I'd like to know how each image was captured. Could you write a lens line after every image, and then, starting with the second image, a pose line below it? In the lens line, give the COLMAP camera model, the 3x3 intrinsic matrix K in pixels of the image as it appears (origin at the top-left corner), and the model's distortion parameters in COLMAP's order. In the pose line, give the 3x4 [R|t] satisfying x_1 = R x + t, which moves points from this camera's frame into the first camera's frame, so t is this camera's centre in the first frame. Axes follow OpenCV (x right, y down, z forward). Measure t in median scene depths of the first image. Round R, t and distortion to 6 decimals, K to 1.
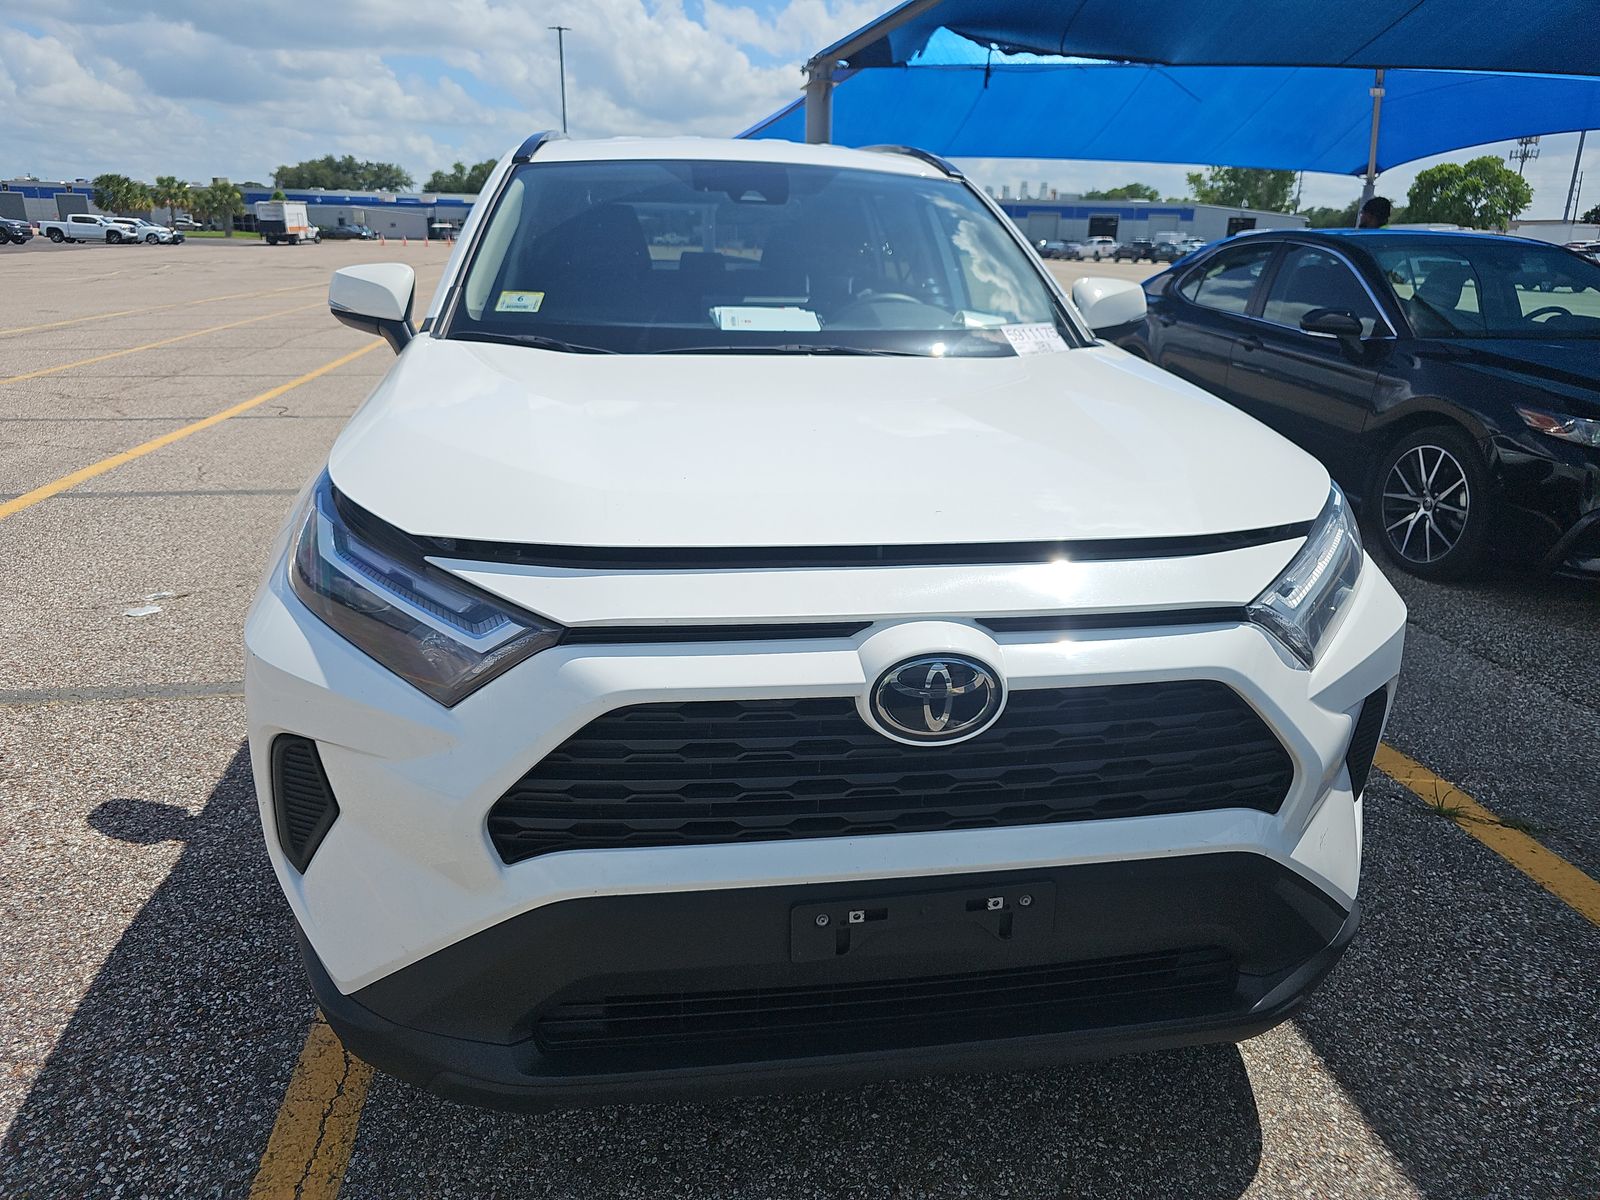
lens RADIAL K [[1056.0, 0, 806.4], [0, 1056.0, 592.5], [0, 0, 1]] dist [0.032444, -0.021373]
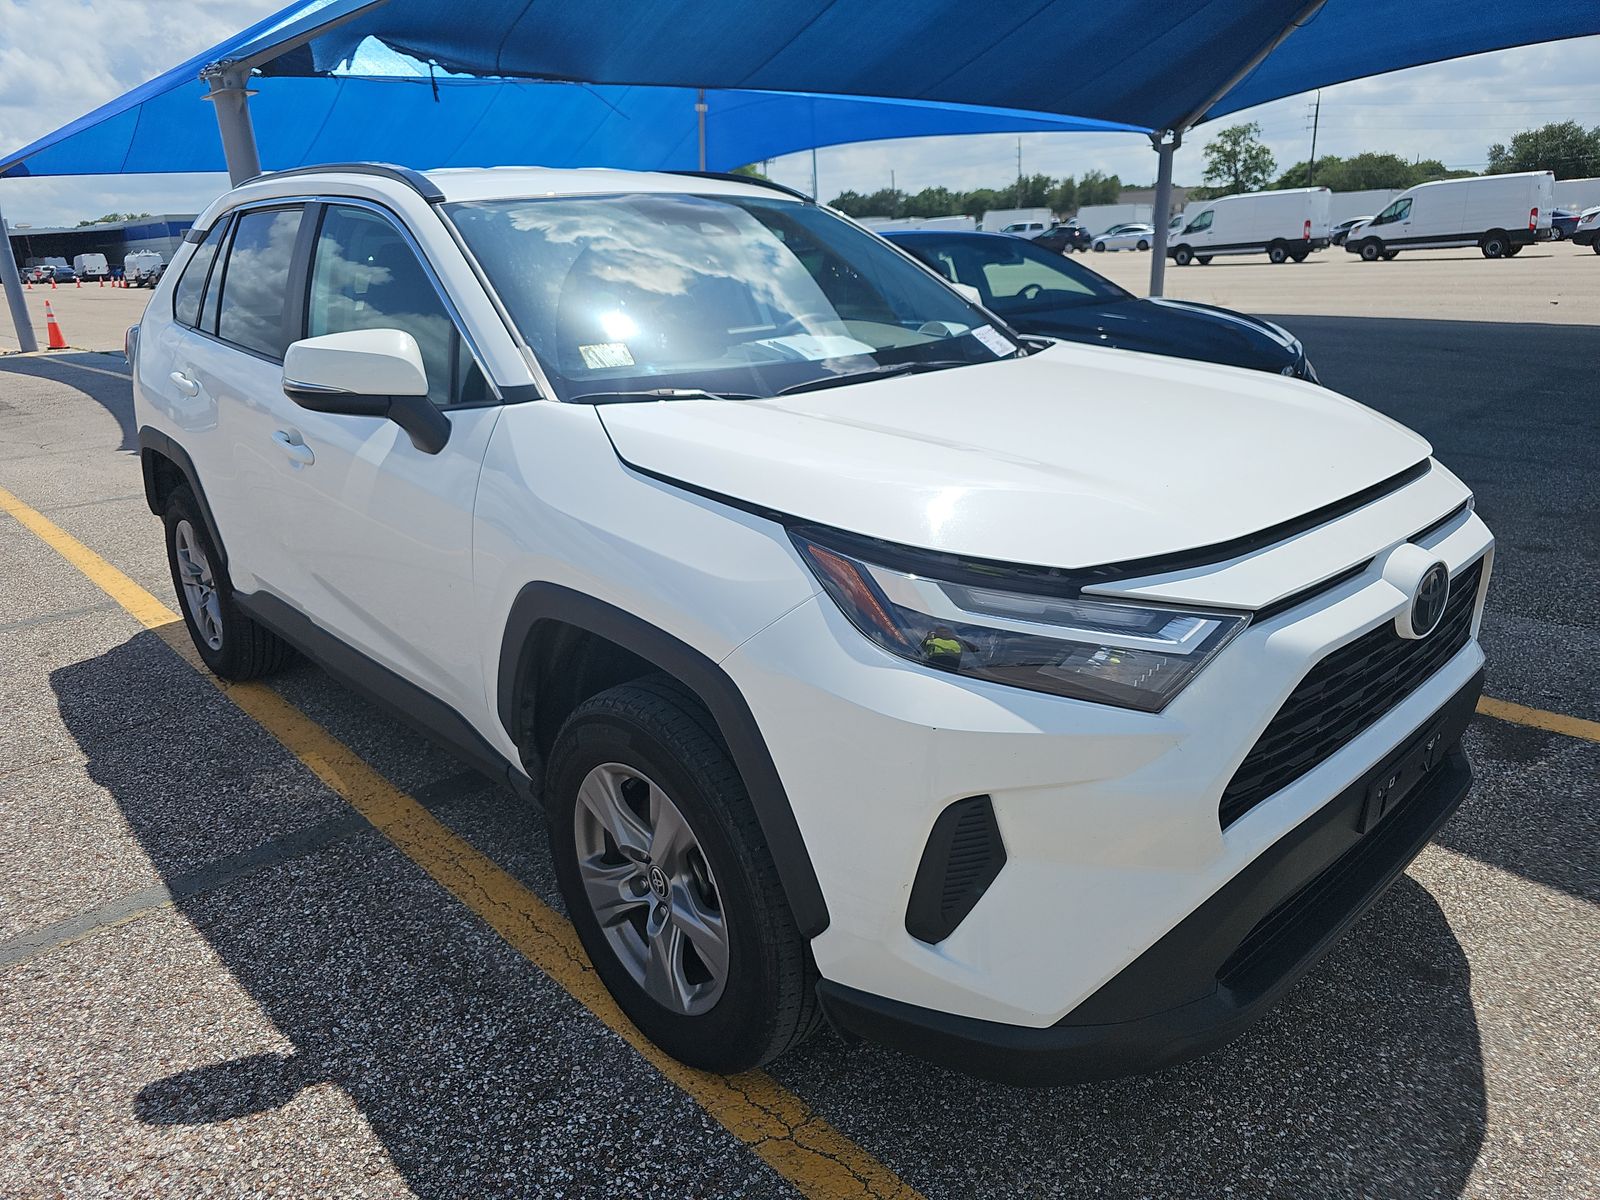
lens RADIAL K [[1056.0, 0, 788.8], [0, 1056.0, 585.6], [0, 0, 1]] dist [0.032444, -0.021373]
pose [[0.828658, -0.223318, 0.513278, -0.163703], [0.228759, 0.972007, 0.053585, -0.022599], [-0.510877, 0.073013, 0.856548, 0.032705]]
